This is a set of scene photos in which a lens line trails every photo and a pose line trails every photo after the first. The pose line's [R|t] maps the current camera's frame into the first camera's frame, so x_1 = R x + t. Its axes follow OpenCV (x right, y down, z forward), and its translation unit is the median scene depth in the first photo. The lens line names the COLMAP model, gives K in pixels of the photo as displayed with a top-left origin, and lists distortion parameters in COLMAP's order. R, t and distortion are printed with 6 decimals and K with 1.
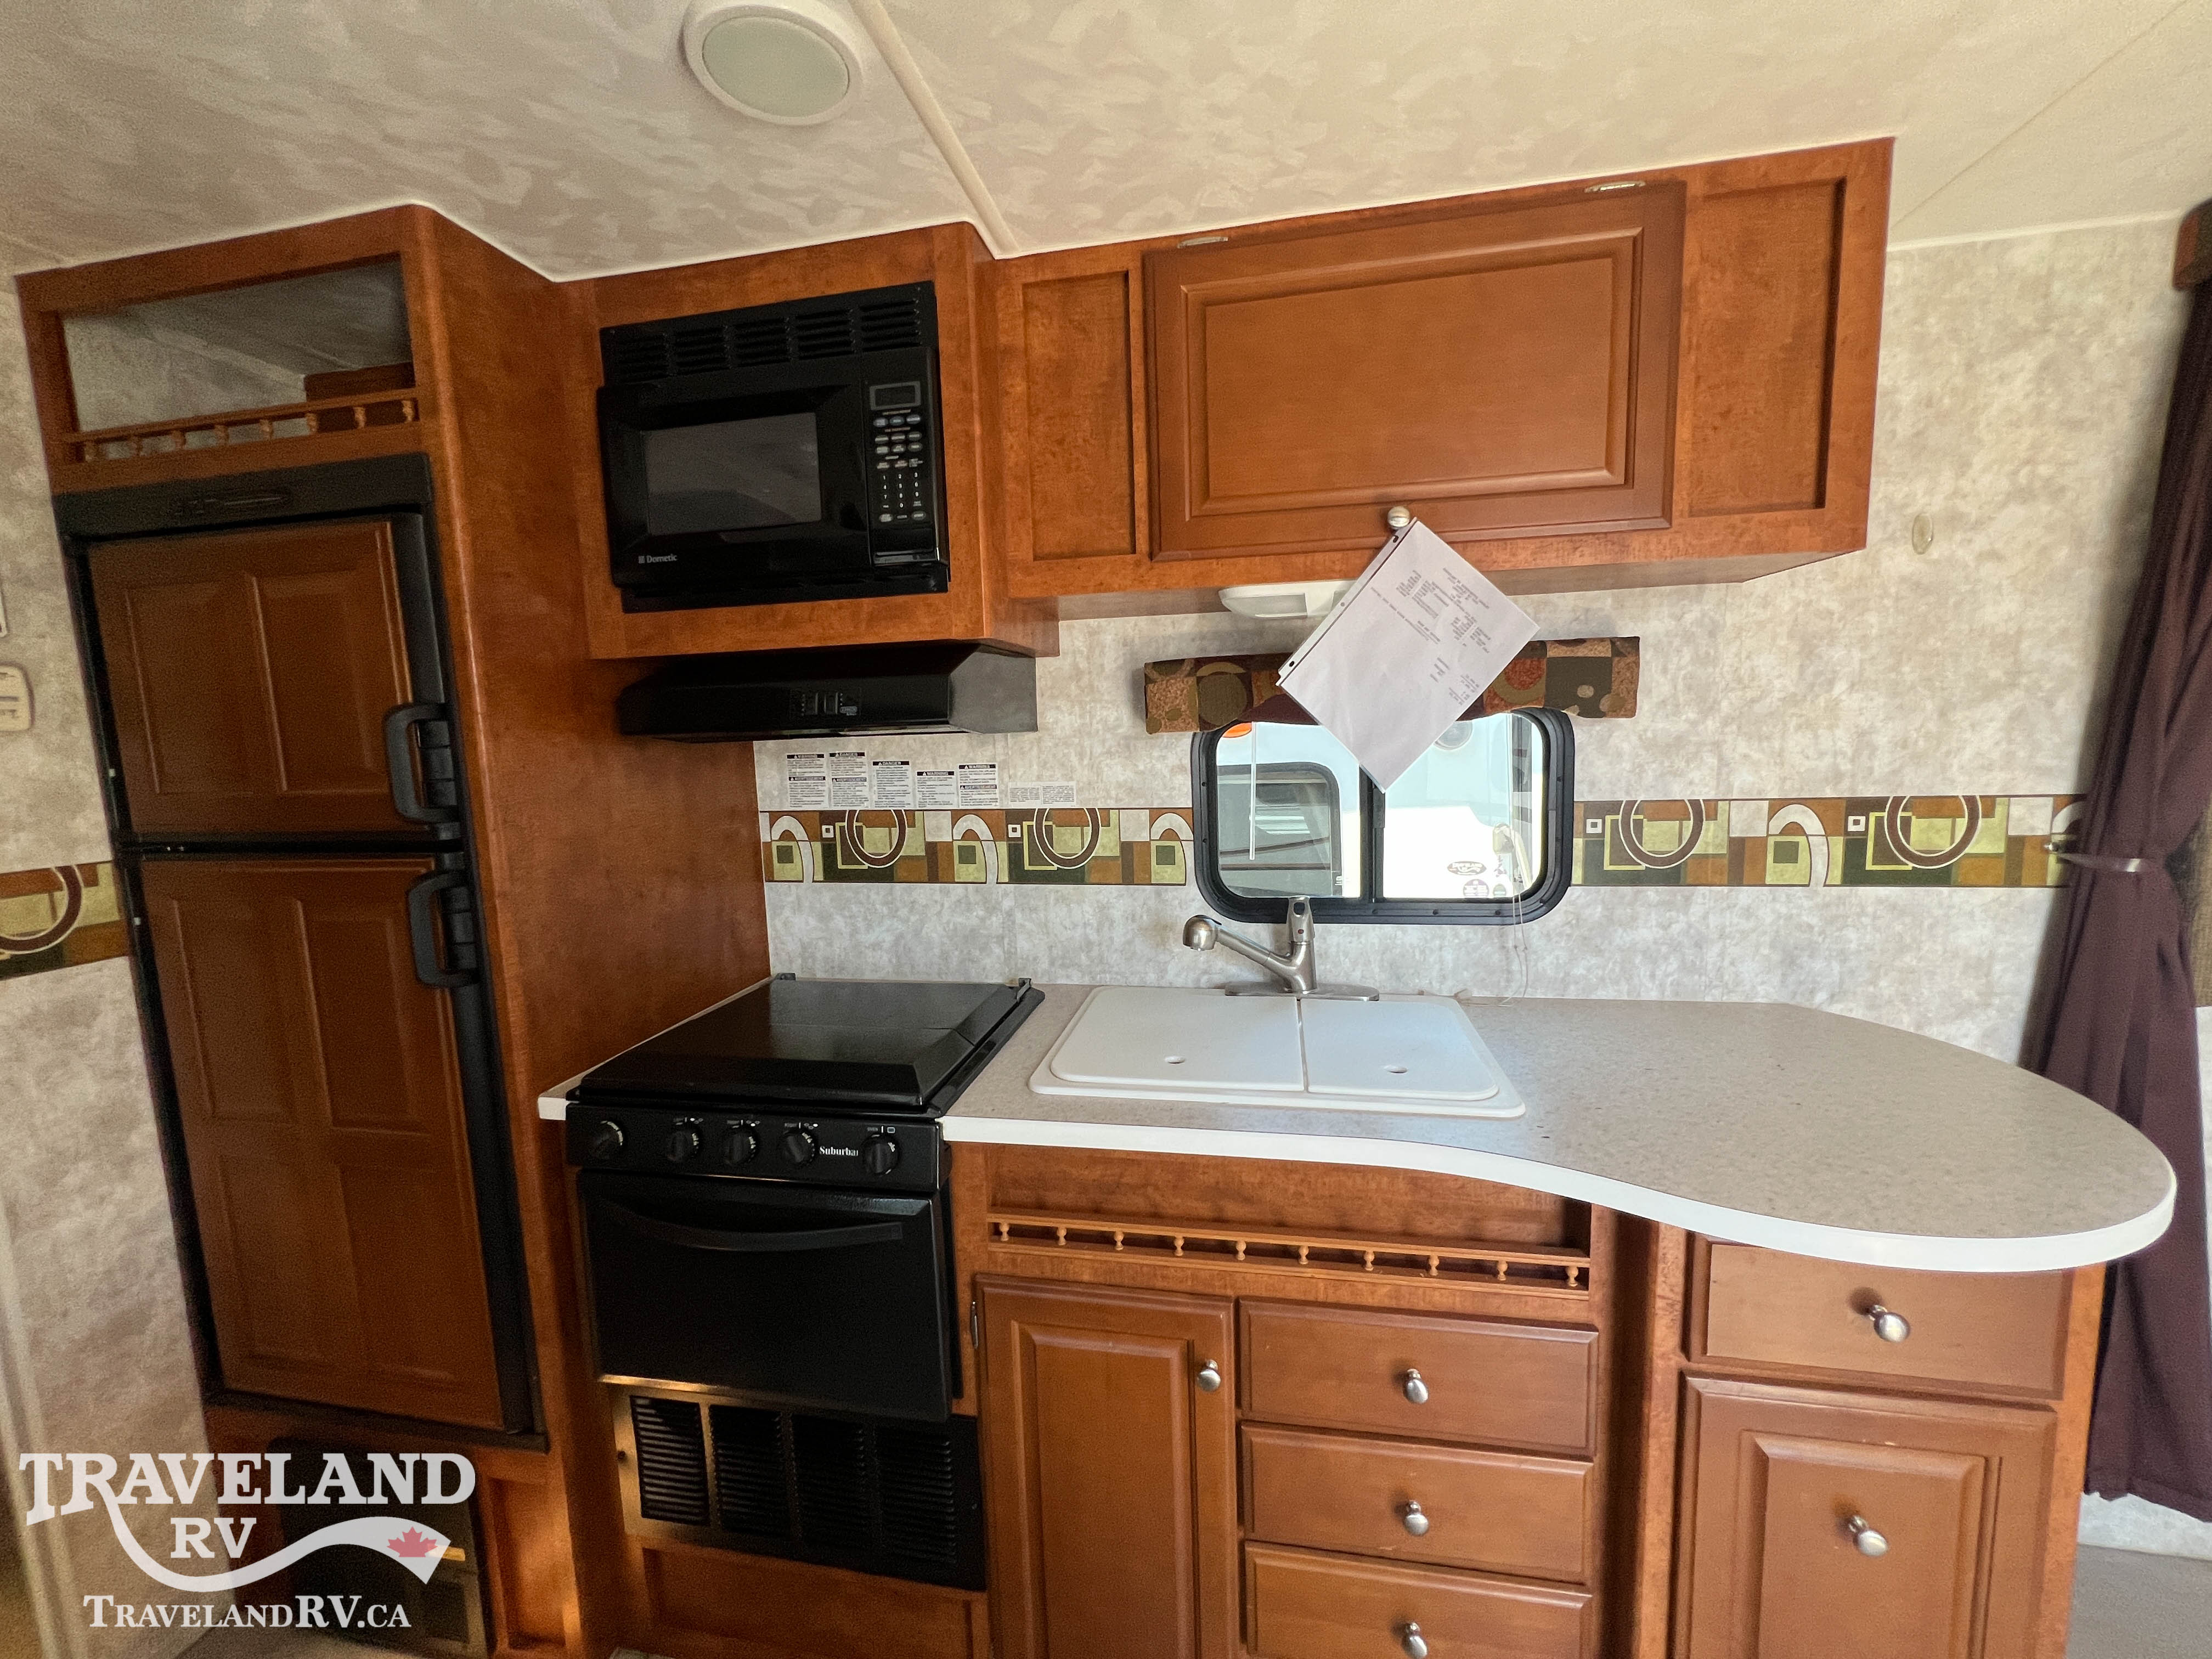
lens RADIAL K [[887.1, 0, 1107.7], [0, 887.1, 827.1], [0, 0, 1]] dist [-0.002737, 0.000499]
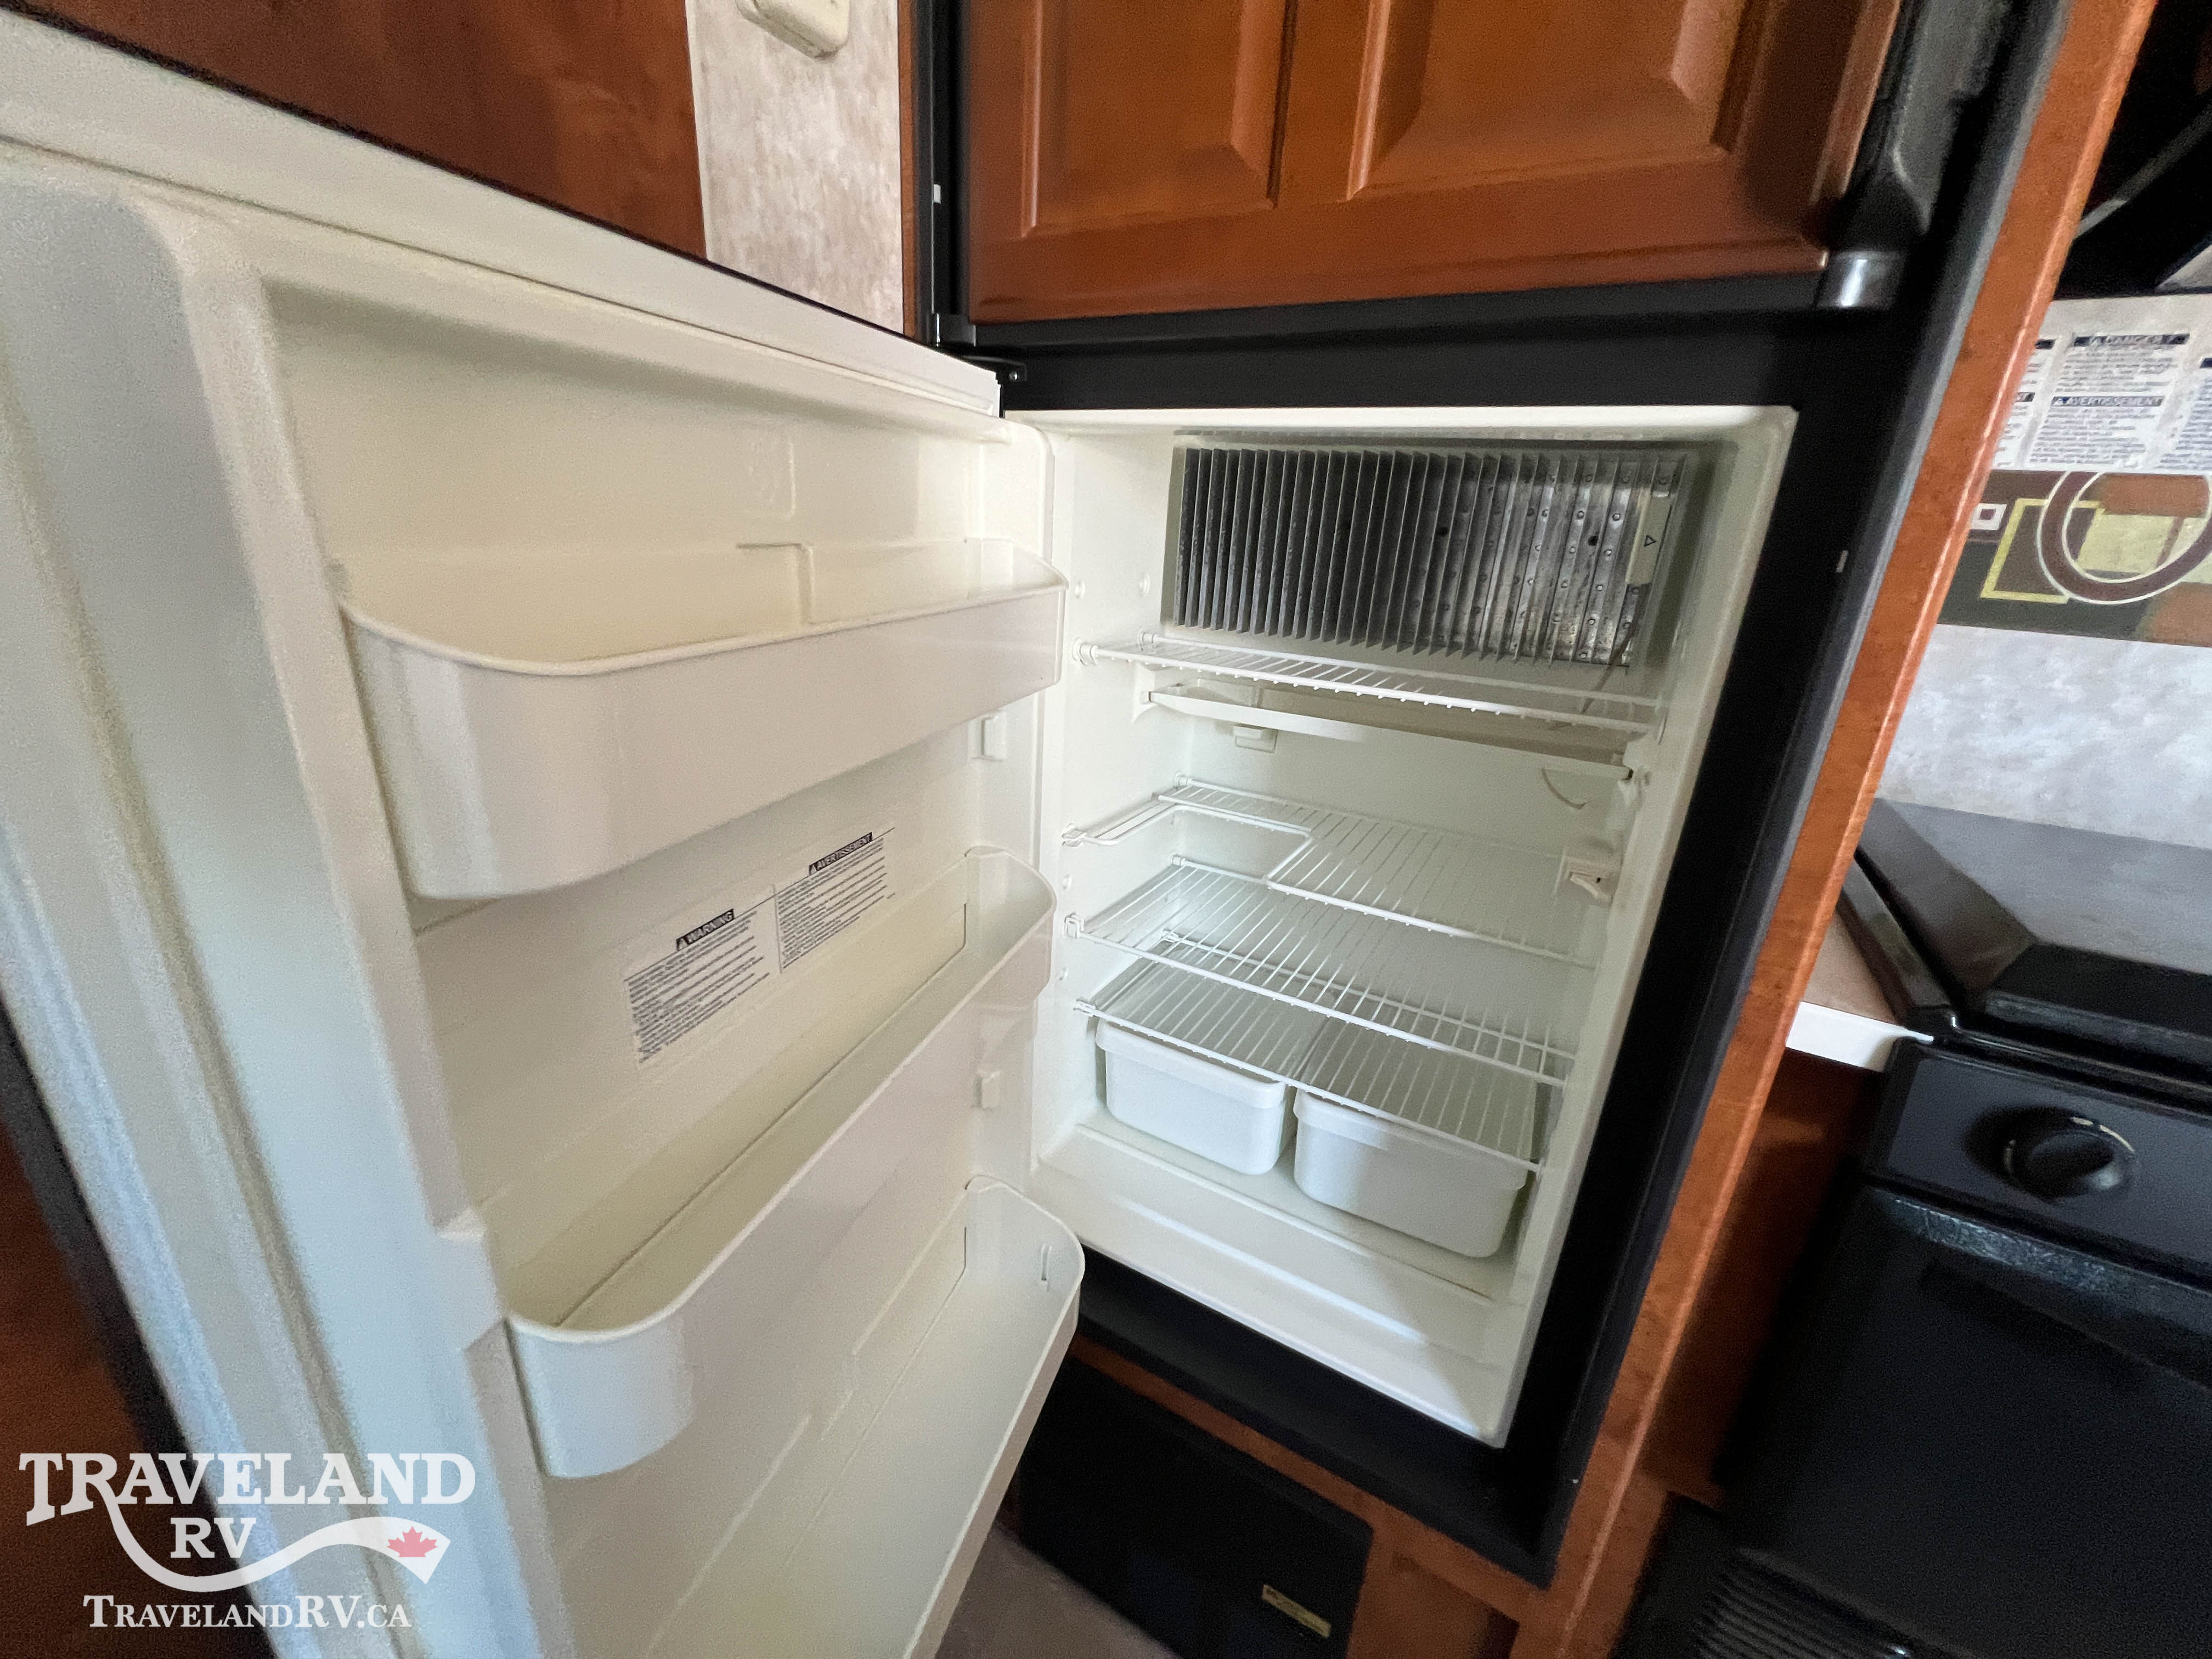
lens RADIAL K [[887.1, 0, 1104.6], [0, 887.1, 826.5], [0, 0, 1]] dist [-0.002737, 0.000499]
pose [[0.942576, 0.187009, -0.276728, -0.723063], [-0.123440, 0.964939, 0.231638, 0.139270], [0.310344, -0.184177, 0.932612, 0.428148]]
